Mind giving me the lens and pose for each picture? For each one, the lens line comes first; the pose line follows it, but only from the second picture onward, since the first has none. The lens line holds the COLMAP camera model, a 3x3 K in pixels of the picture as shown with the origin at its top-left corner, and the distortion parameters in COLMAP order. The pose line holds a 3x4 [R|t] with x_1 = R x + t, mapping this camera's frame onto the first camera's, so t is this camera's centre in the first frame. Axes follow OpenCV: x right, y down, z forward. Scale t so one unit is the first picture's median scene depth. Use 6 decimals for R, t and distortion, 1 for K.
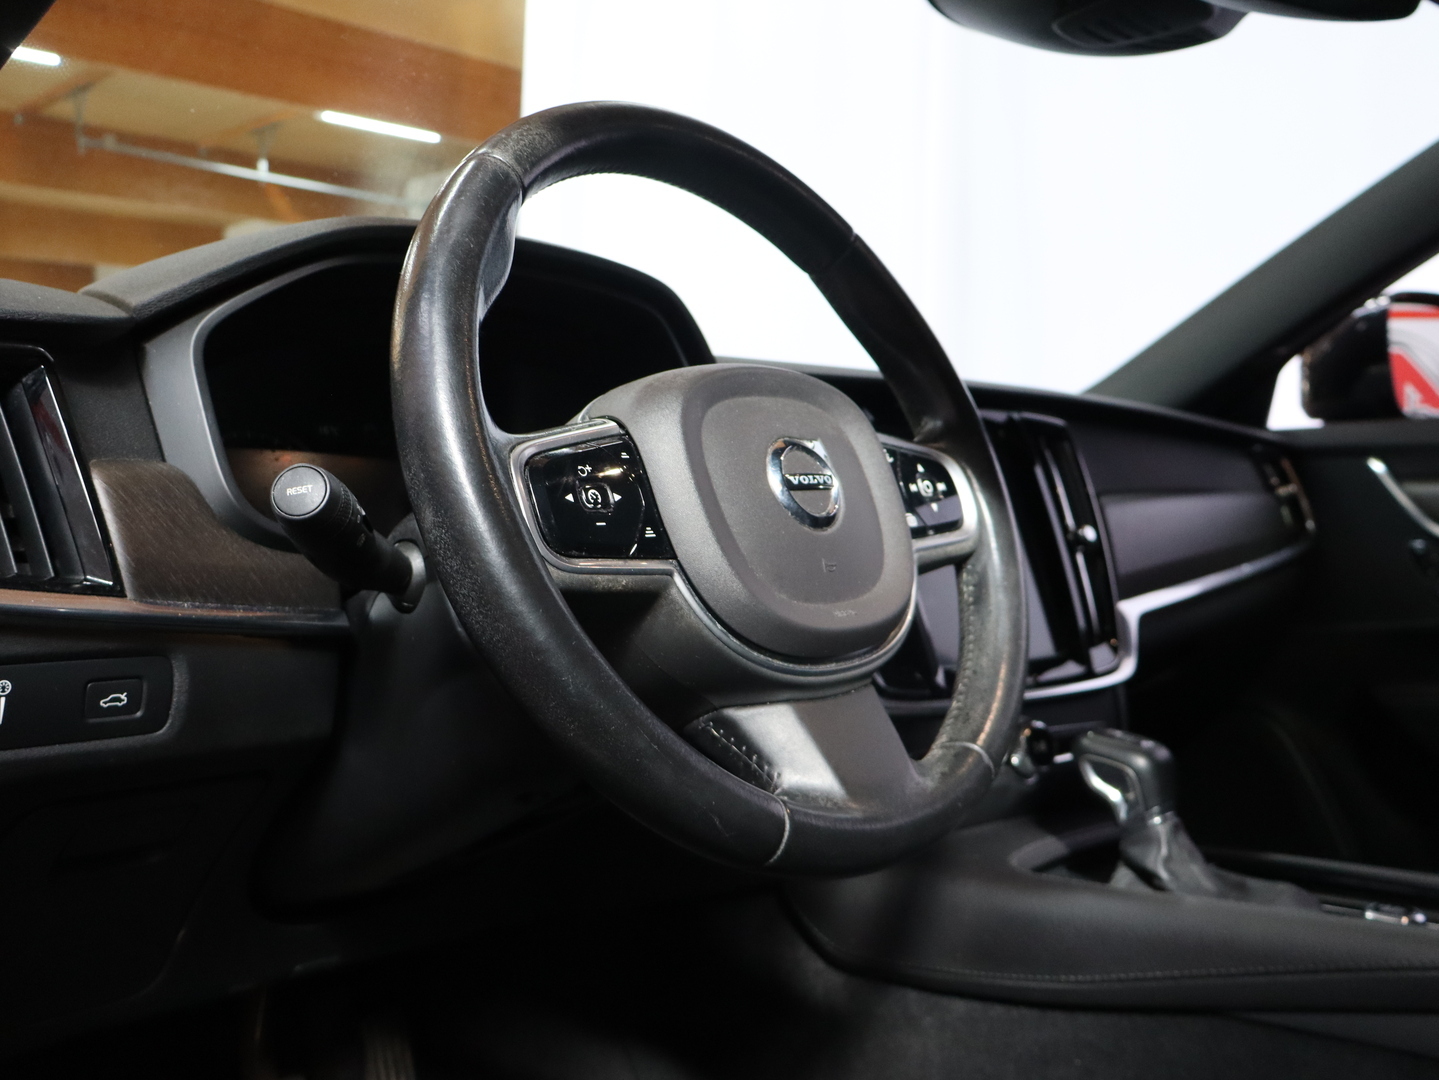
lens RADIAL K [[1390.8, 0, 719.5], [0, 1390.8, 540.0], [0, 0, 1]] dist [-0.012503, -0.004520]
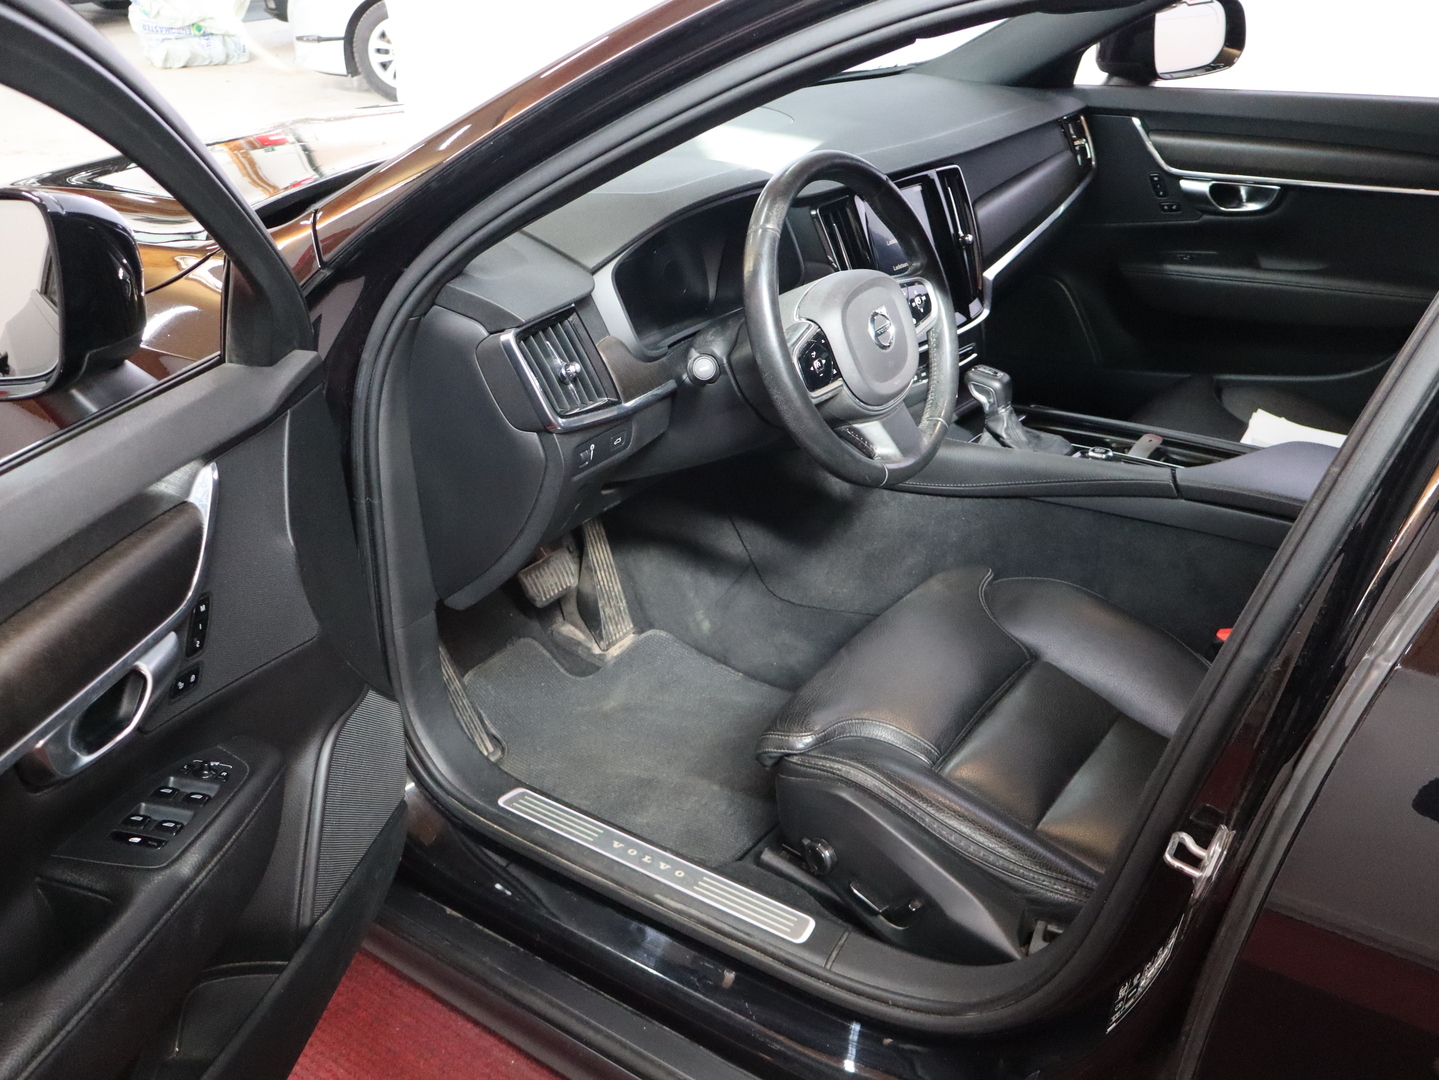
lens RADIAL K [[1390.8, 0, 719.5], [0, 1390.8, 540.0], [0, 0, 1]] dist [-0.012503, -0.004520]
pose [[0.988409, -0.085804, 0.125243, -0.406473], [0.023357, 0.901087, 0.433008, -0.562987], [-0.150009, -0.425064, 0.892647, -0.942528]]
